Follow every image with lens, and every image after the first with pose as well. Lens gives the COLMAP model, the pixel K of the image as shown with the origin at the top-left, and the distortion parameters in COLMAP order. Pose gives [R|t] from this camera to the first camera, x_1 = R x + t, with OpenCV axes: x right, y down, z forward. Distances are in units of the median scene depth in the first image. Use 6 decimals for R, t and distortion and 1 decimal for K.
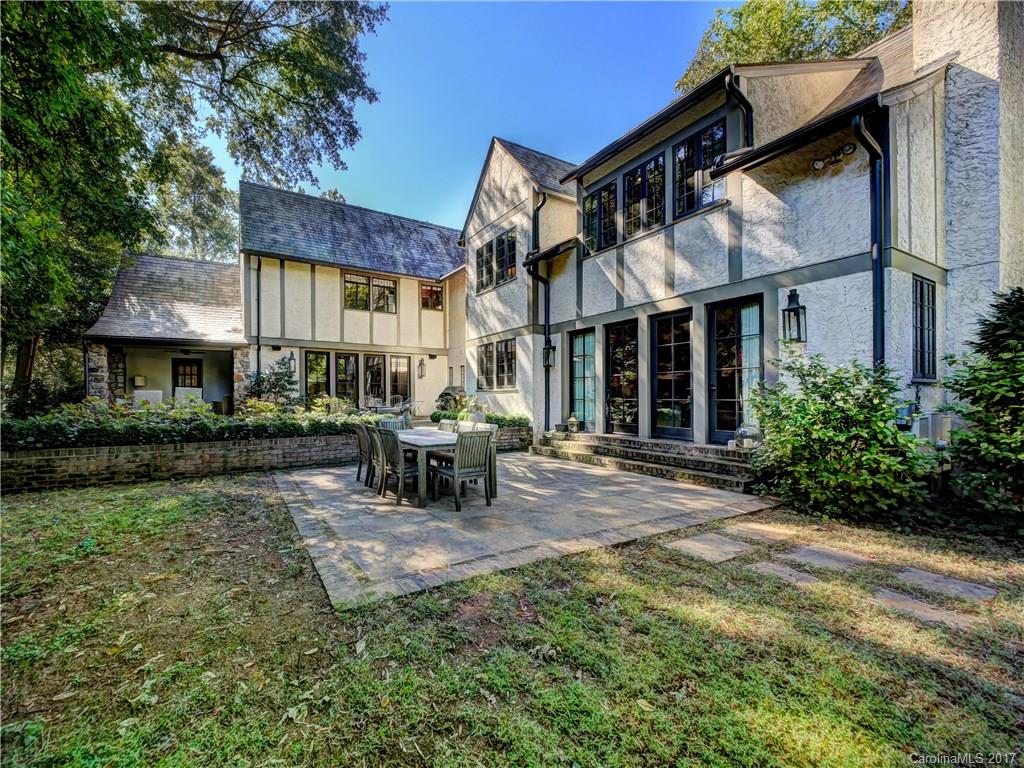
lens RADIAL K [[416.7, 0, 511.6], [0, 416.7, 389.6], [0, 0, 1]] dist [0.000119, -0.000017]
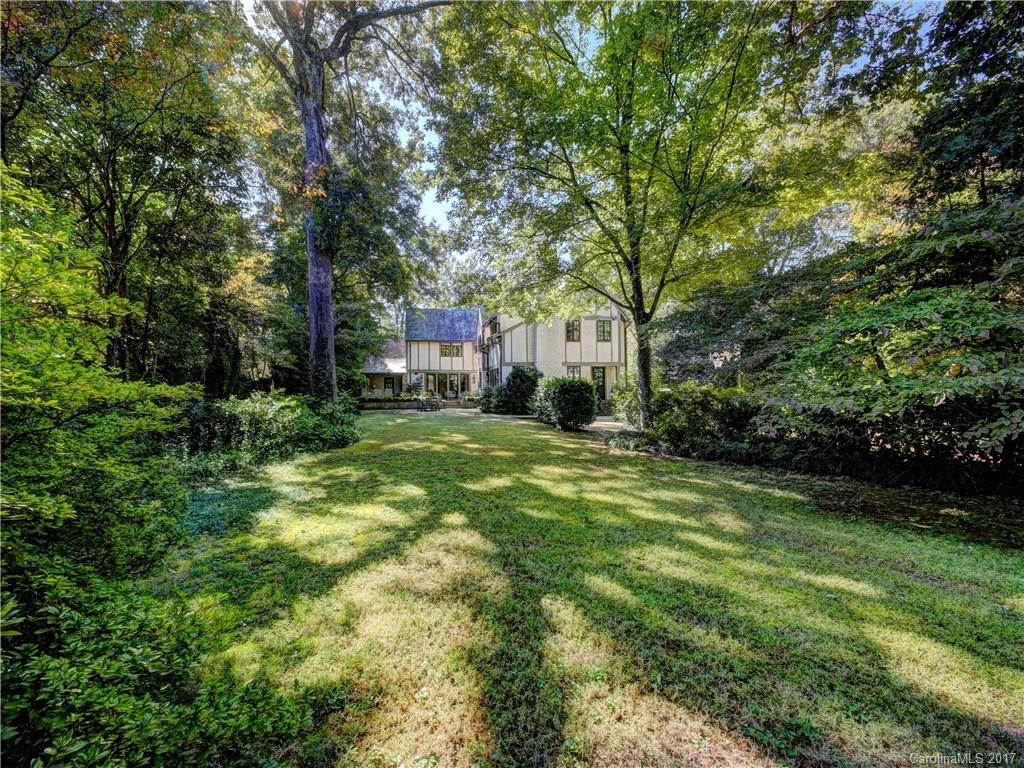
lens RADIAL K [[416.7, 0, 511.6], [0, 416.7, 389.6], [0, 0, 1]] dist [0.000119, -0.000017]
pose [[0.924983, 0.009812, -0.379883, 1.021856], [-0.008776, 0.999952, 0.004461, -0.014924], [0.379908, -0.000792, 0.925024, -1.243635]]
